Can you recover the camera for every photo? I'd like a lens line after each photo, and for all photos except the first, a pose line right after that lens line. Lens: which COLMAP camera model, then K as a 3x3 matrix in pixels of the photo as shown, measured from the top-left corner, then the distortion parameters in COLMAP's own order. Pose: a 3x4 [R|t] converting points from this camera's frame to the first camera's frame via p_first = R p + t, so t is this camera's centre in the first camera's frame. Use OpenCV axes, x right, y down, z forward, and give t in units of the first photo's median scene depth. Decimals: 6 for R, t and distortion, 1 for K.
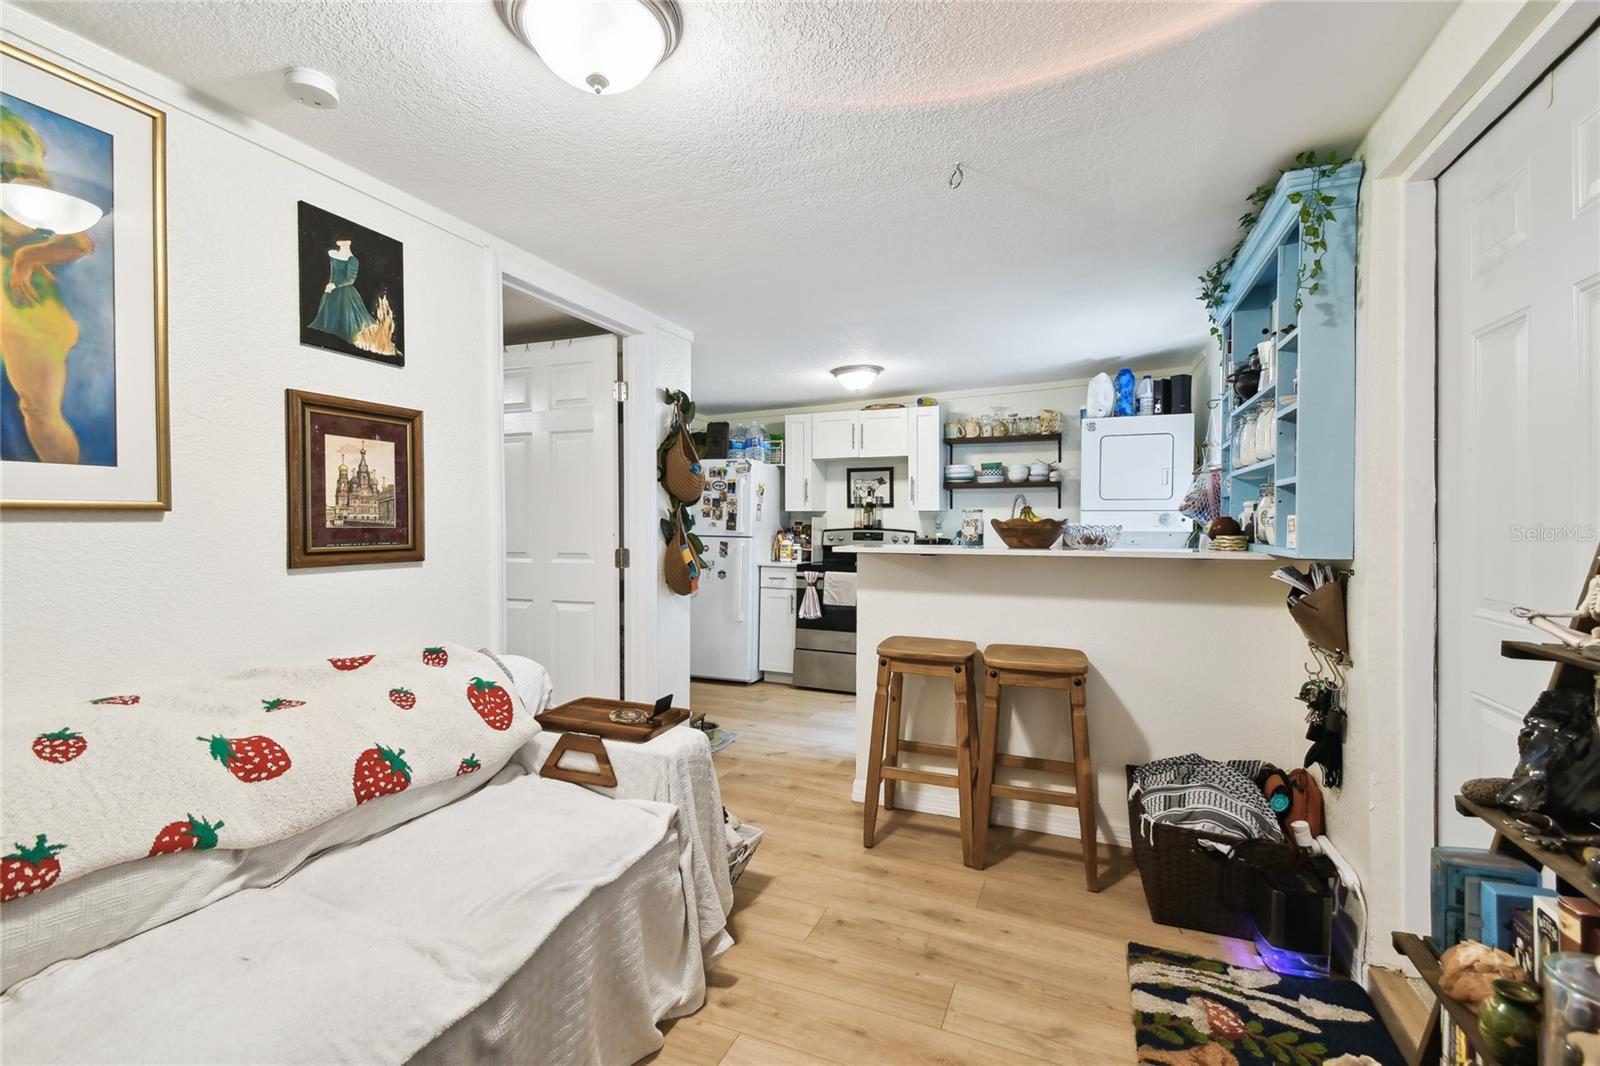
lens RADIAL K [[705.3, 0, 803.3], [0, 705.3, 536.2], [0, 0, 1]] dist [0.049768, -0.025458]
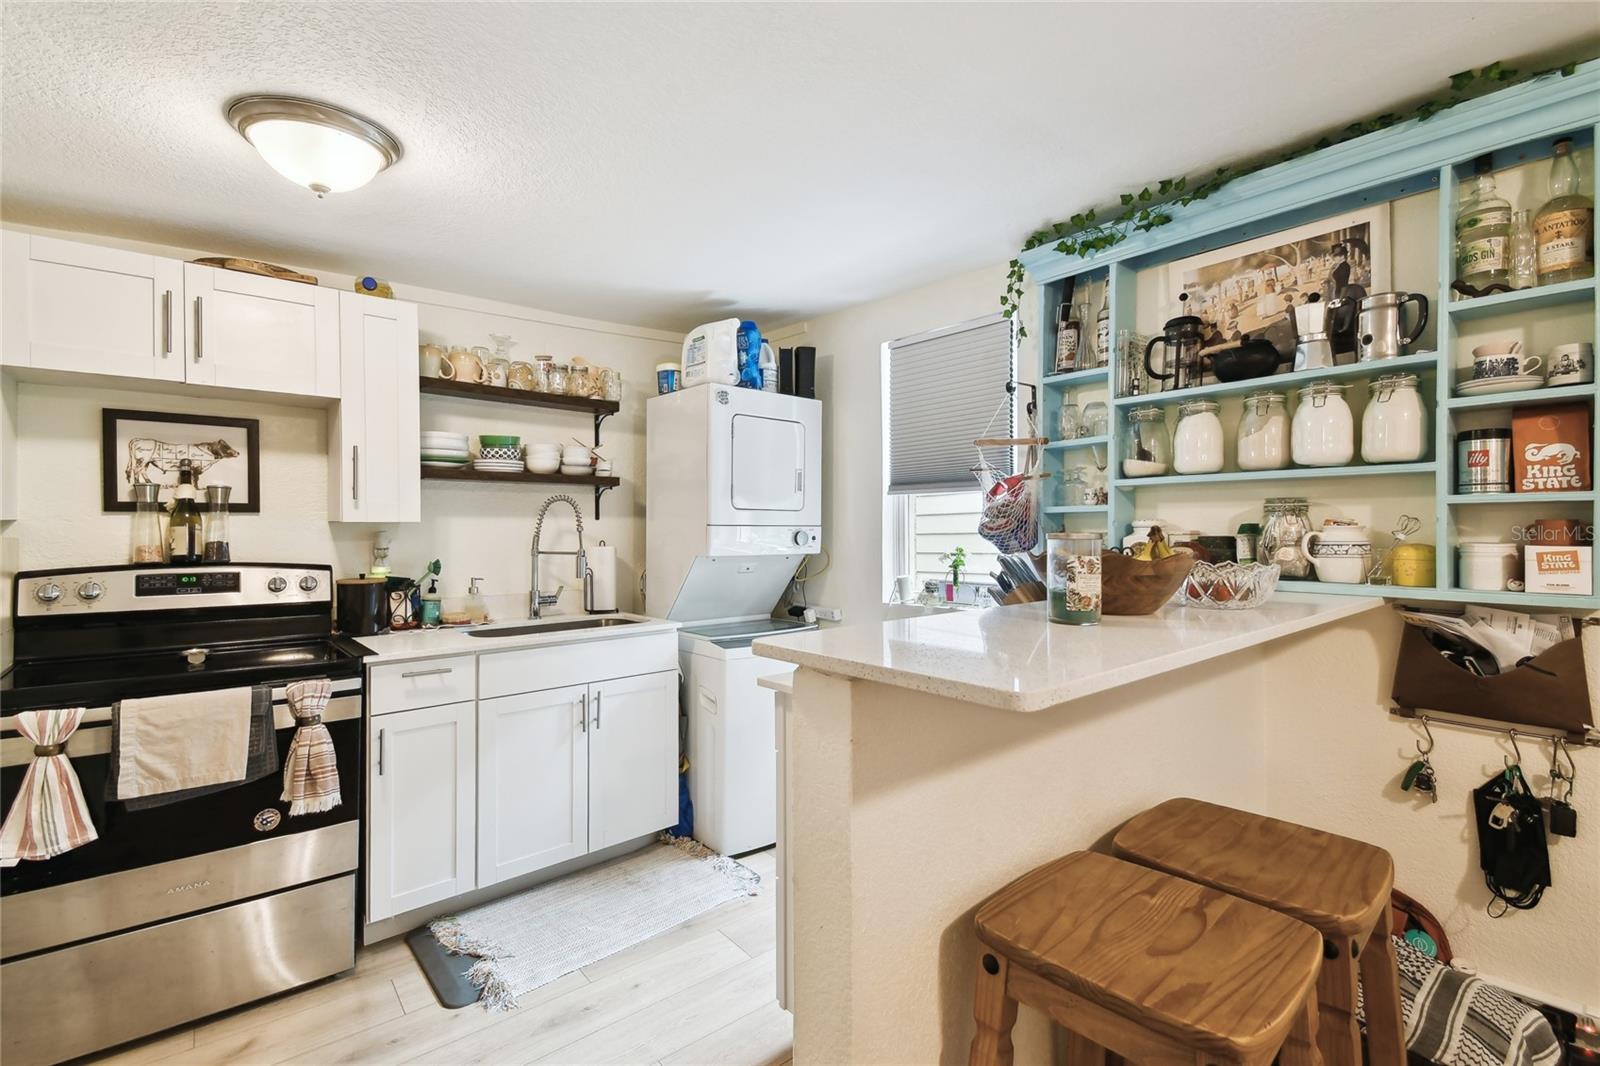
lens RADIAL K [[706.2, 0, 799.9], [0, 706.2, 531.8], [0, 0, 1]] dist [0.048238, -0.025111]
pose [[0.468121, -0.007107, 0.883636, -0.116610], [0.020049, 0.999796, -0.002580, -0.022653], [-0.883437, 0.018923, 0.468168, 0.533357]]
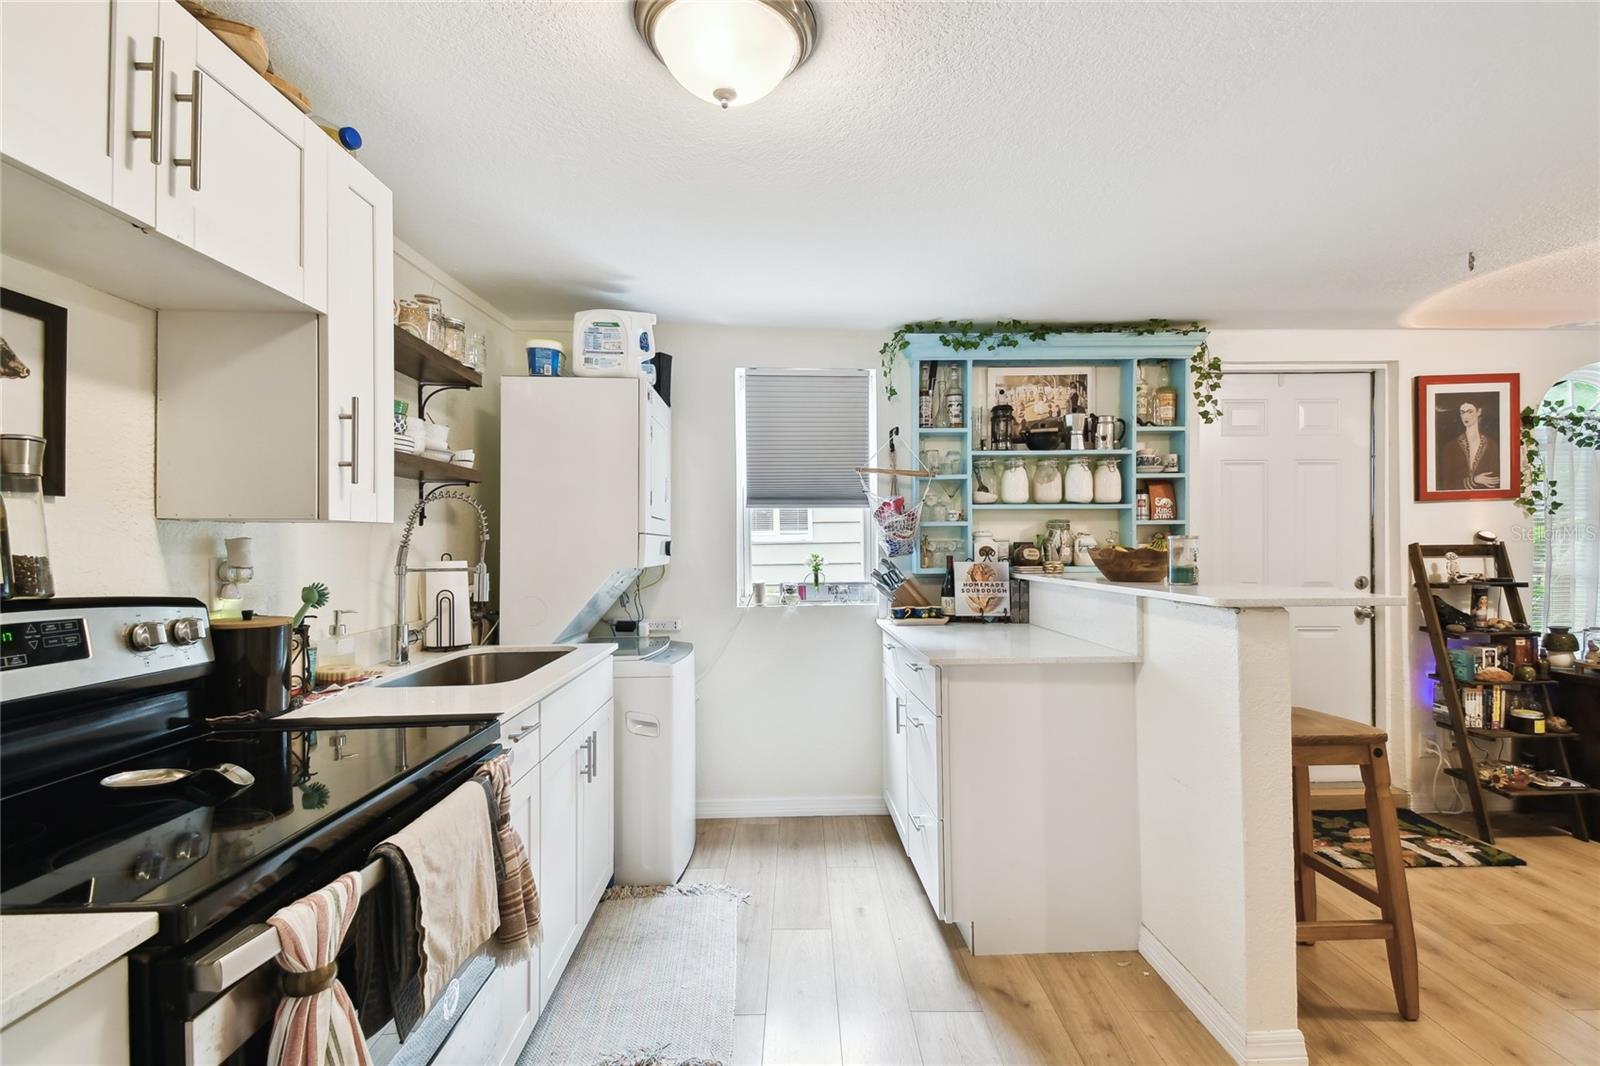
lens RADIAL K [[707.9, 0, 803.5], [0, 707.9, 543.2], [0, 0, 1]] dist [0.050165, -0.025665]
pose [[-0.392851, 0.001768, 0.919601, -0.174610], [0.022636, 0.999714, 0.007748, -0.025079], [-0.919324, 0.023860, -0.392778, 0.943826]]
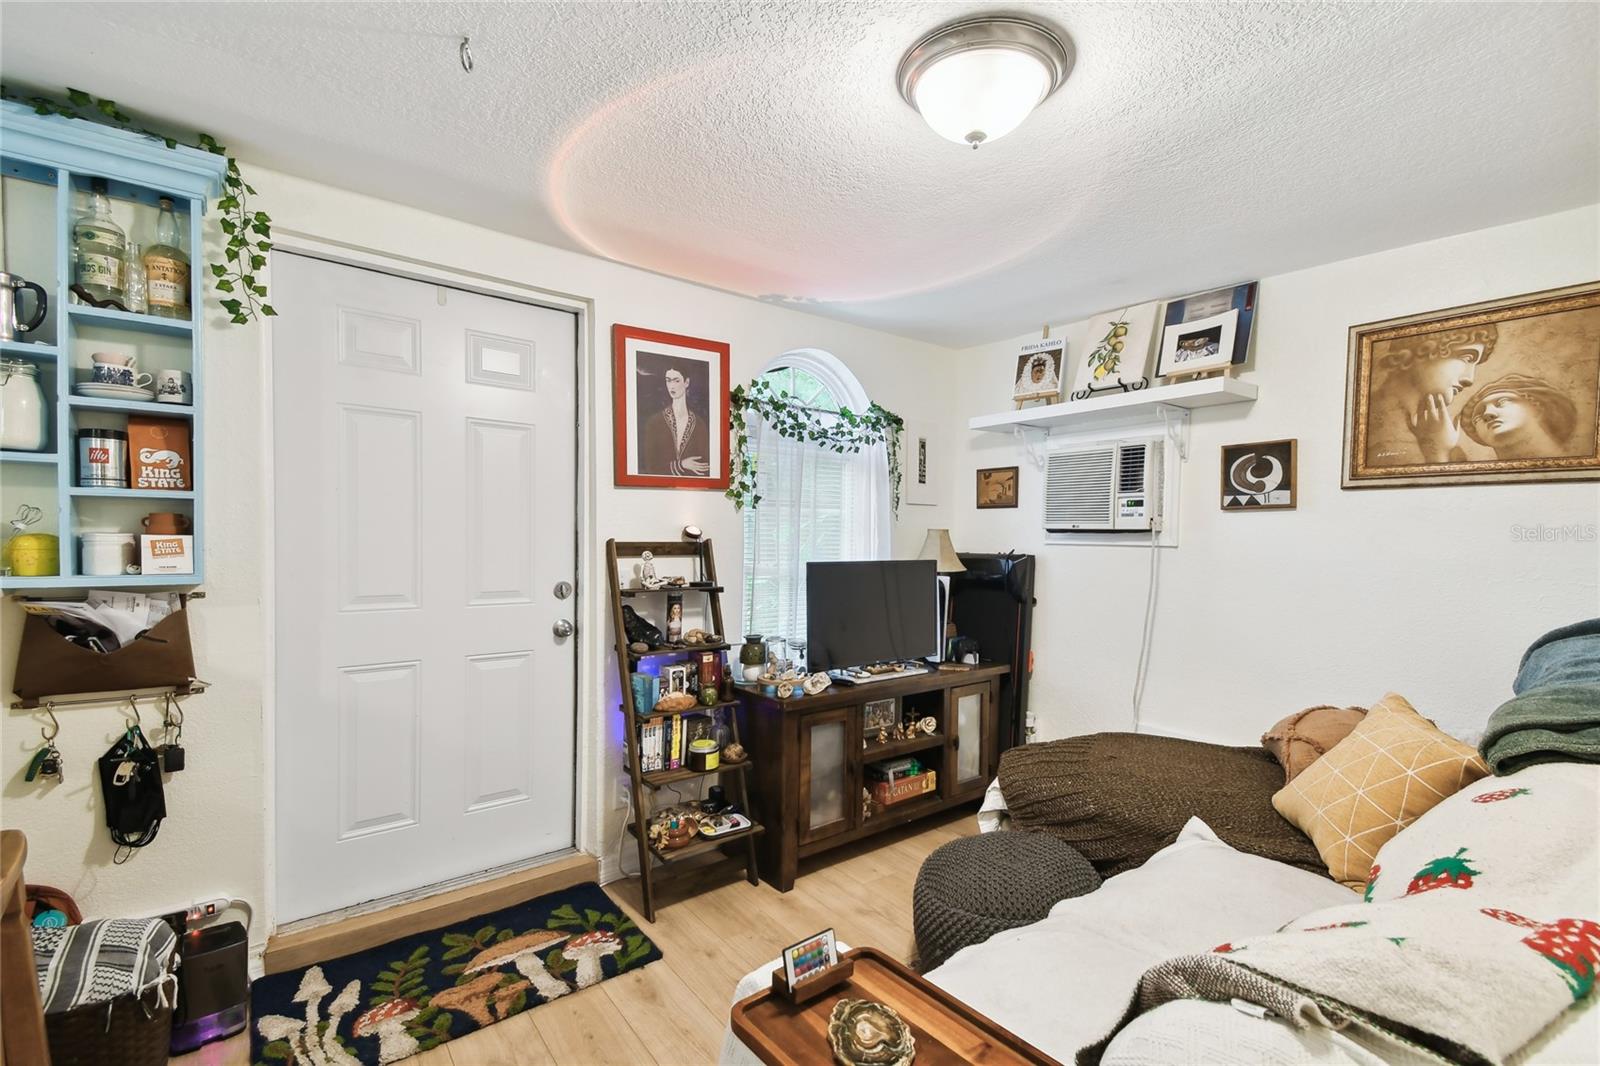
lens RADIAL K [[719.0, 0, 805.9], [0, 719.0, 557.5], [0, 0, 1]] dist [0.038602, -0.018738]
pose [[-0.862081, -0.024997, 0.506154, -0.166960], [-0.003397, 0.999045, 0.043552, -0.017413], [-0.506759, 0.035826, -0.861343, 0.550192]]
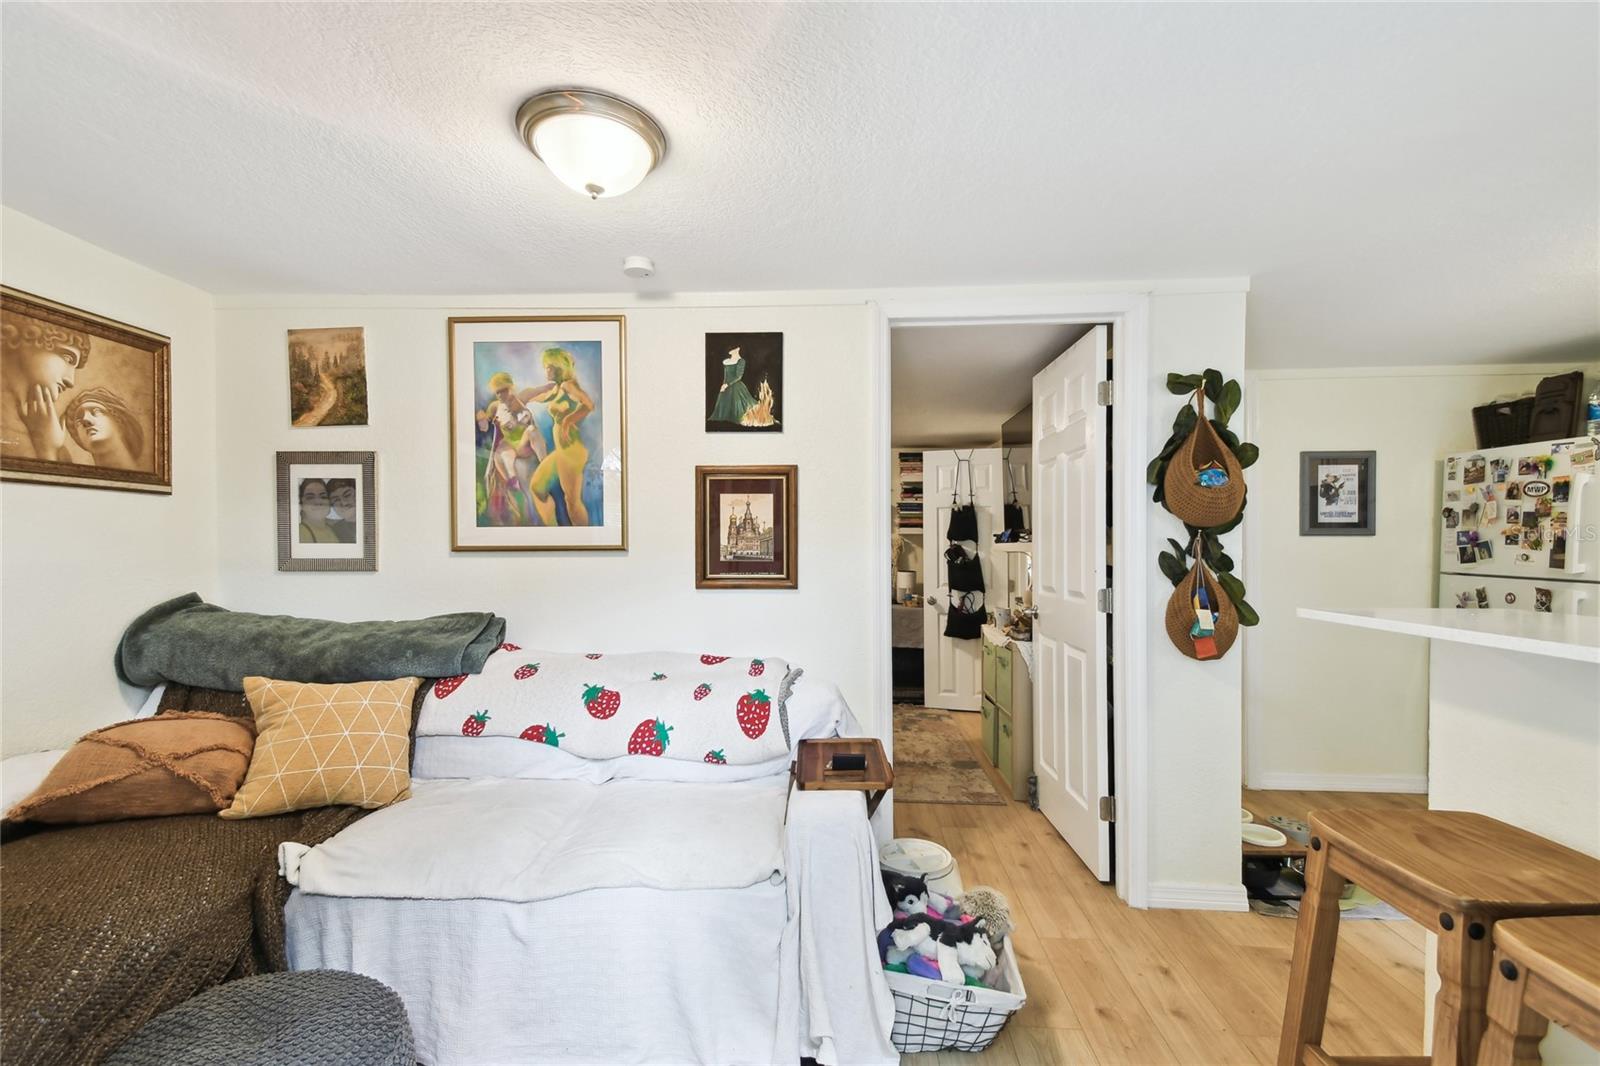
lens RADIAL K [[728.3, 0, 792.2], [0, 728.3, 552.0], [0, 0, 1]] dist [0.052047, -0.024390]
pose [[0.320795, 0.008530, -0.947110, 0.261812], [-0.017297, 0.999845, 0.003147, -0.012856], [0.946991, 0.015373, 0.320893, 0.246520]]
